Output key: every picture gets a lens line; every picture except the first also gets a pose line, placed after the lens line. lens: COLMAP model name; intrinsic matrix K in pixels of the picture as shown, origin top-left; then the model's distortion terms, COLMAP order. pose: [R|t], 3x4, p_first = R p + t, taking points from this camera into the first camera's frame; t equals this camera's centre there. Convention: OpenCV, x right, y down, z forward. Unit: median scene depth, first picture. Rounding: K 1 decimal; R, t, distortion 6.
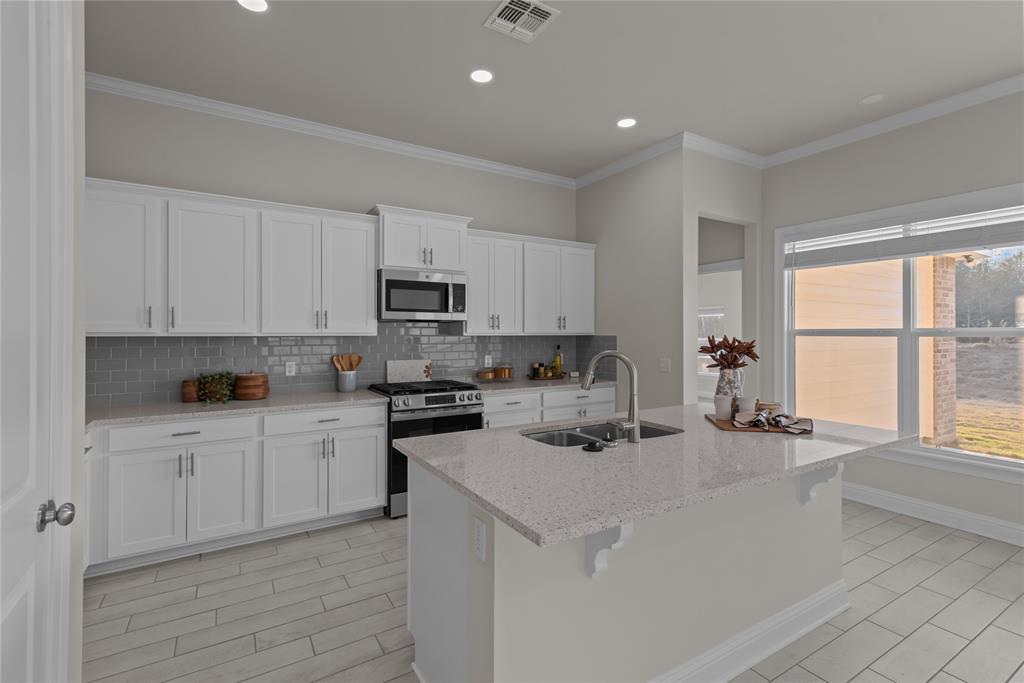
lens RADIAL K [[462.7, 0, 510.7], [0, 462.7, 332.5], [0, 0, 1]] dist [0.016215, -0.002194]
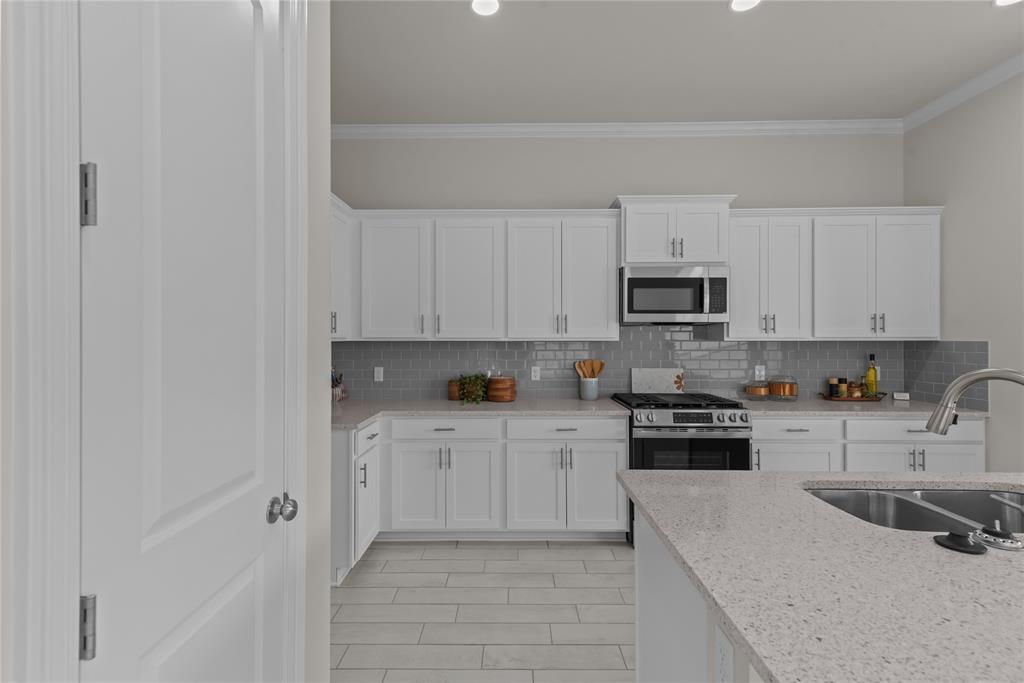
lens RADIAL K [[462.7, 0, 510.5], [0, 462.7, 335.9], [0, 0, 1]] dist [0.016215, -0.002194]
pose [[0.851349, -0.003440, -0.524589, 0.007625], [0.001760, 0.999992, -0.003702, 0.000512], [0.524597, 0.002228, 0.851348, 0.121369]]
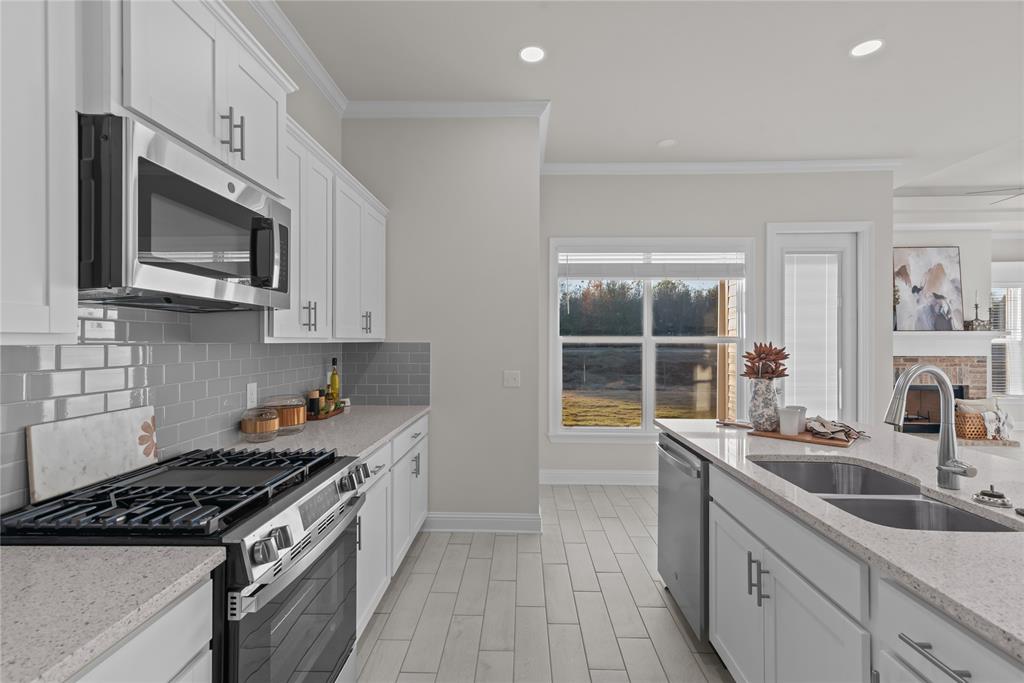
lens RADIAL K [[462.7, 0, 514.3], [0, 462.7, 338.0], [0, 0, 1]] dist [0.016215, -0.002194]
pose [[0.541116, 0.006005, 0.840926, -0.408717], [-0.005220, 0.999979, -0.003782, 0.002312], [-0.840932, -0.002343, 0.541136, 0.655913]]
